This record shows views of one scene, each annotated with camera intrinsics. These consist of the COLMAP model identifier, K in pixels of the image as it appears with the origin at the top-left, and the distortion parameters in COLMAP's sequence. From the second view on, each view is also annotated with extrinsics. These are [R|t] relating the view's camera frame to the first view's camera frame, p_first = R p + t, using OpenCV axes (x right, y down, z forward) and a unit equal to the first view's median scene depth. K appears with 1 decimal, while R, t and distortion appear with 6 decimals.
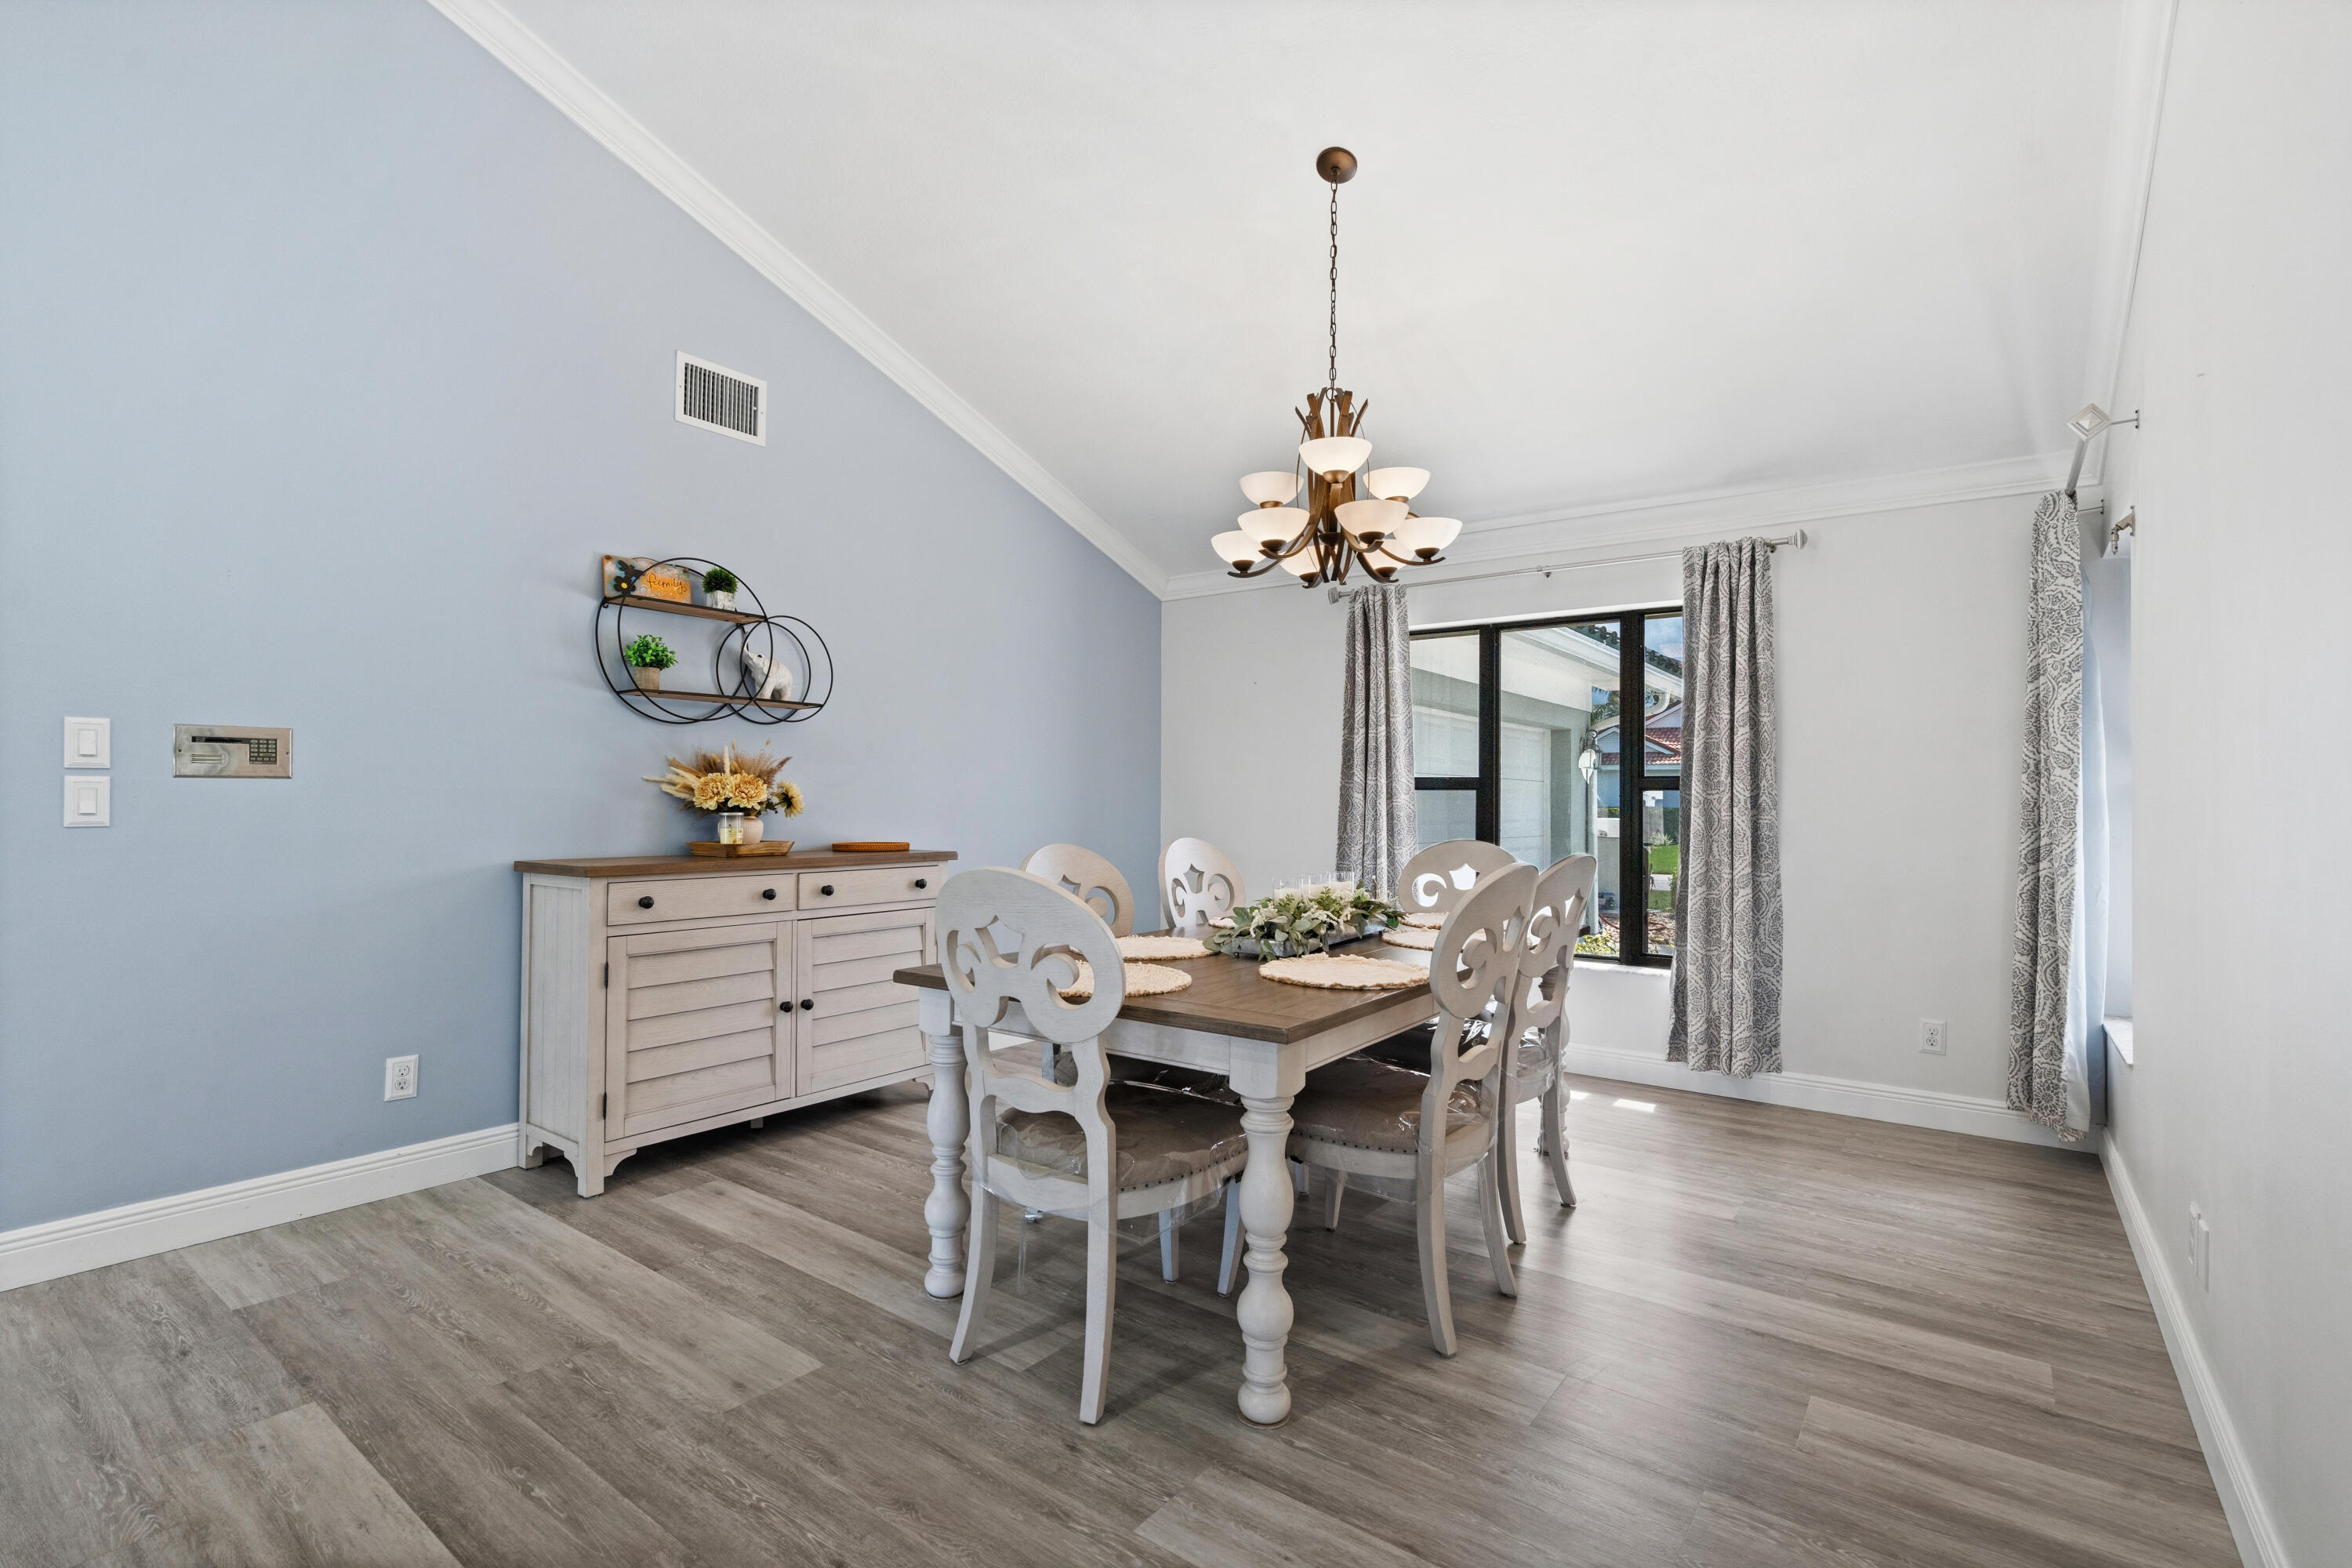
lens RADIAL K [[1082.2, 0, 1167.0], [0, 1082.2, 787.0], [0, 0, 1]] dist [-0.003599, 0.001365]
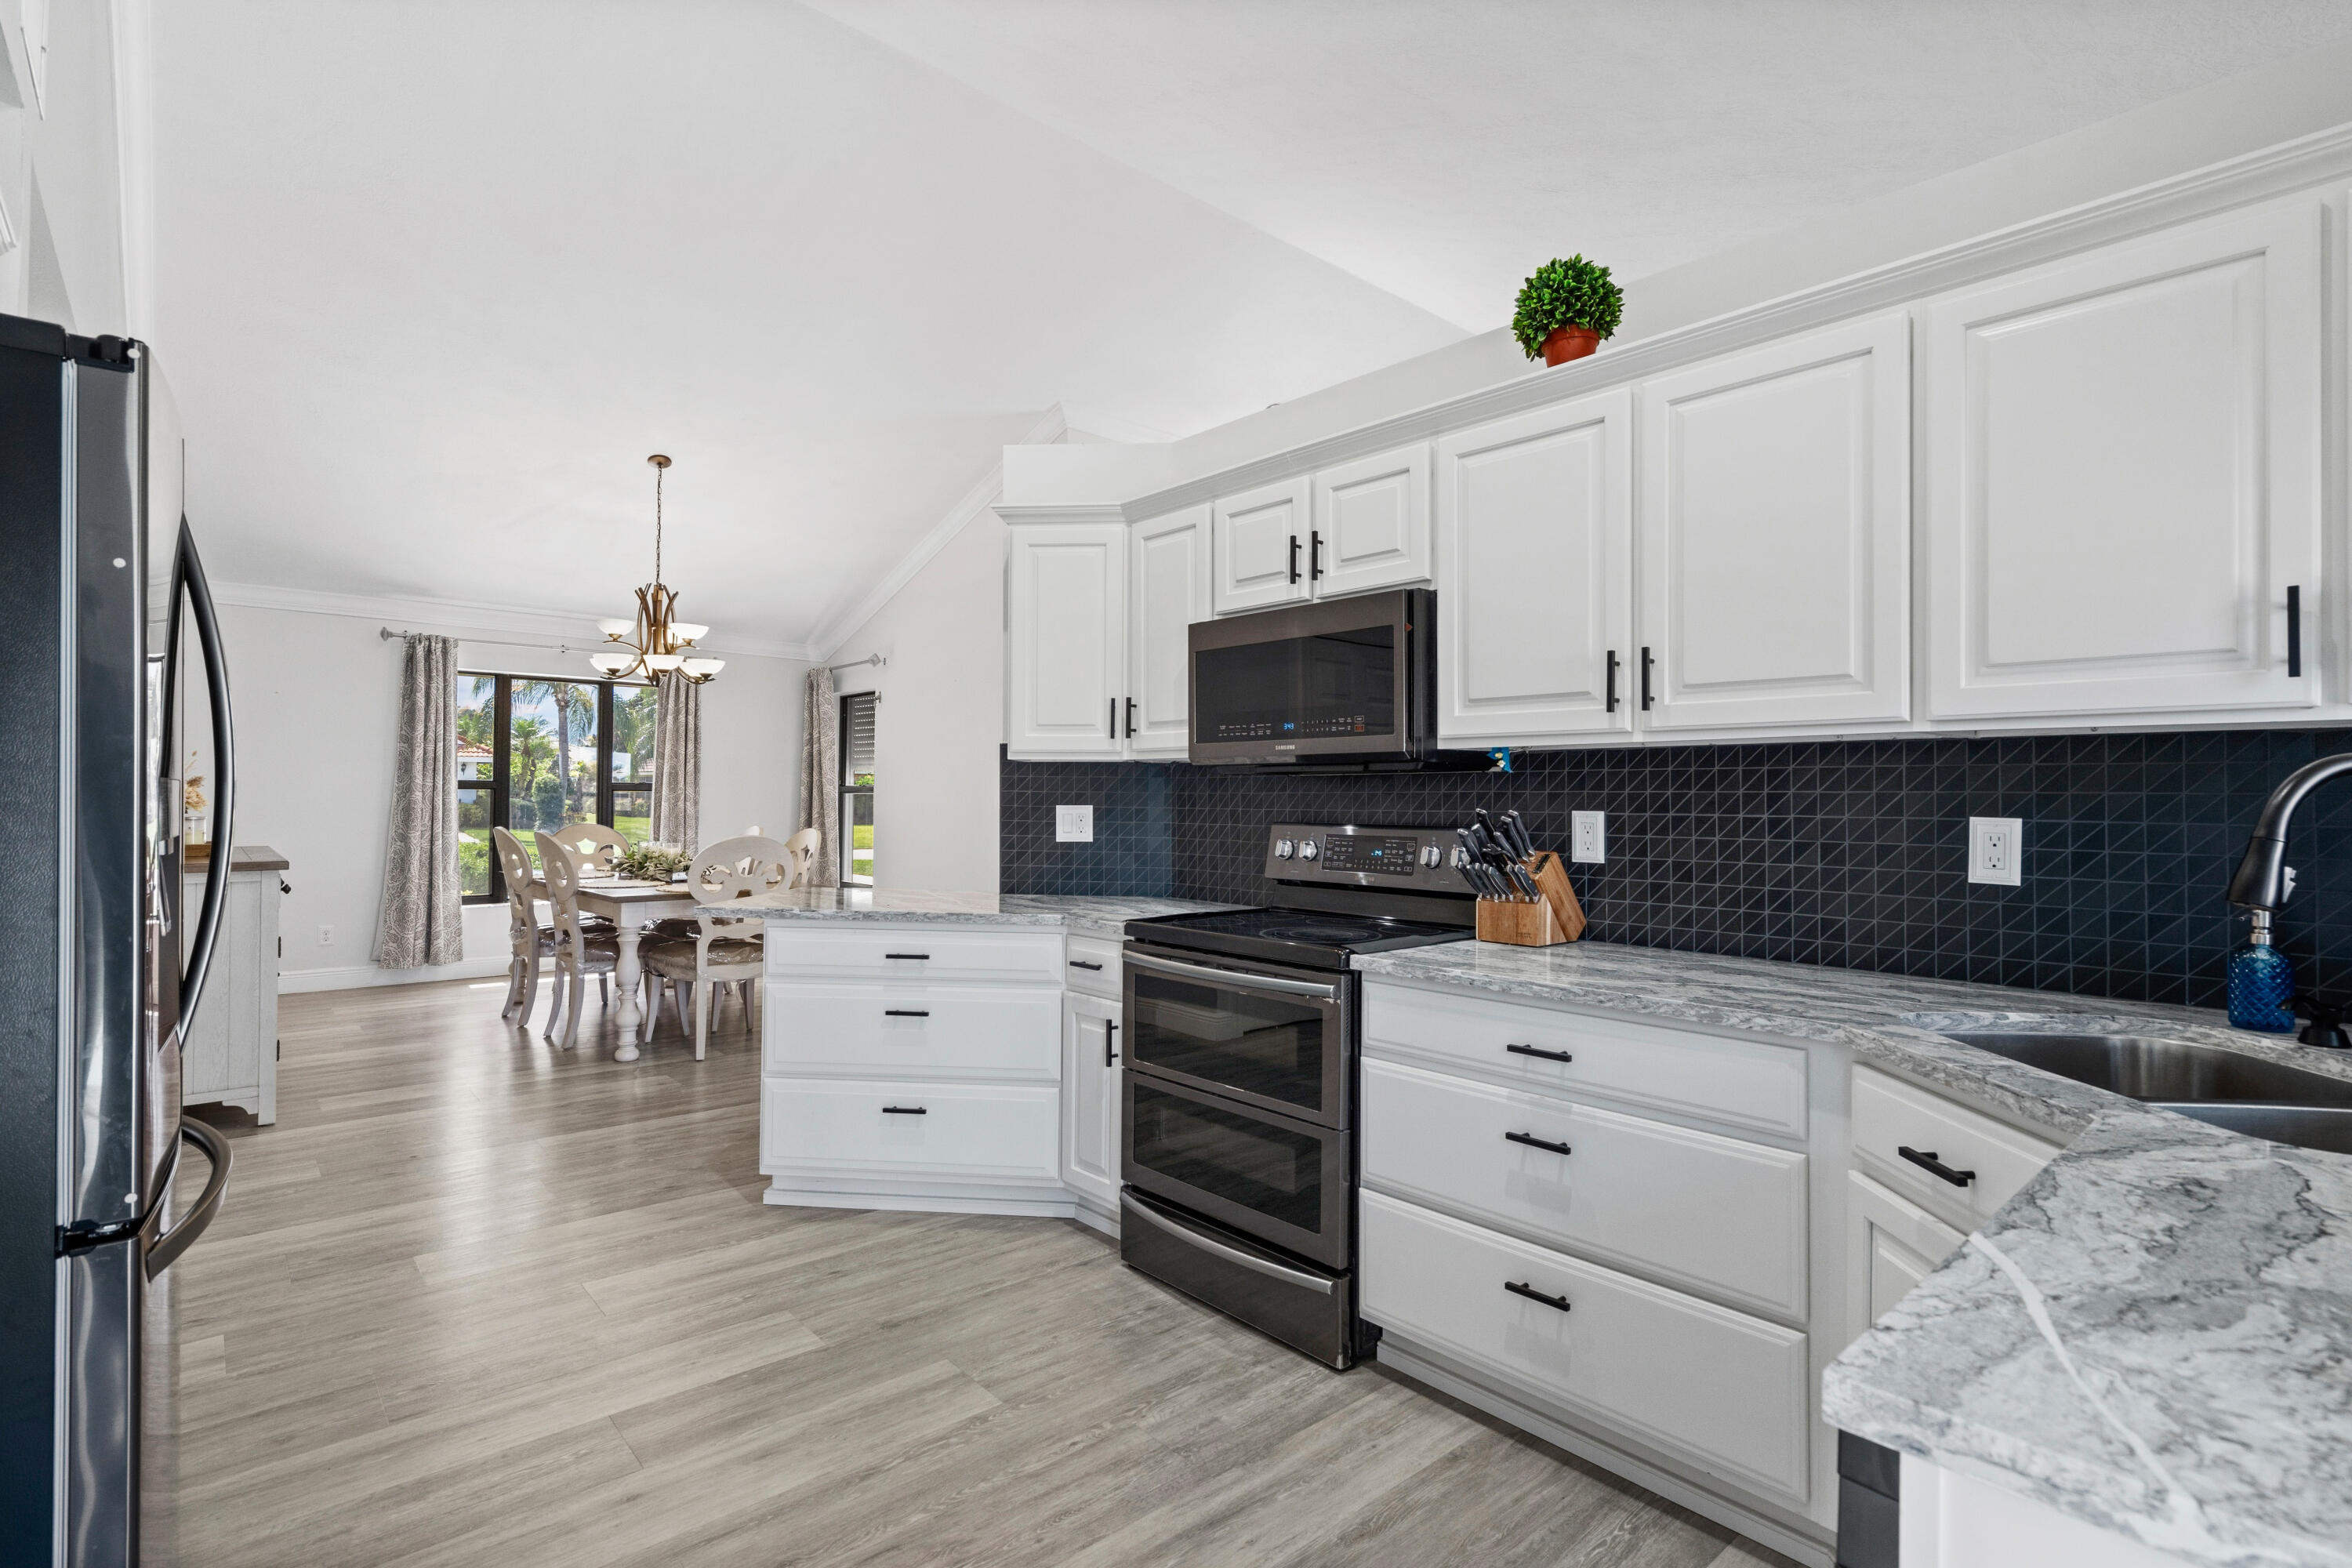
lens RADIAL K [[1151.9, 0, 1168.7], [0, 1151.9, 798.1], [0, 0, 1]] dist [-0.002891, -0.000160]
pose [[0.204077, -0.004763, 0.978943, -1.429079], [-0.022482, 0.999702, 0.009550, -0.028594], [-0.978697, -0.023958, 0.203909, -0.245797]]
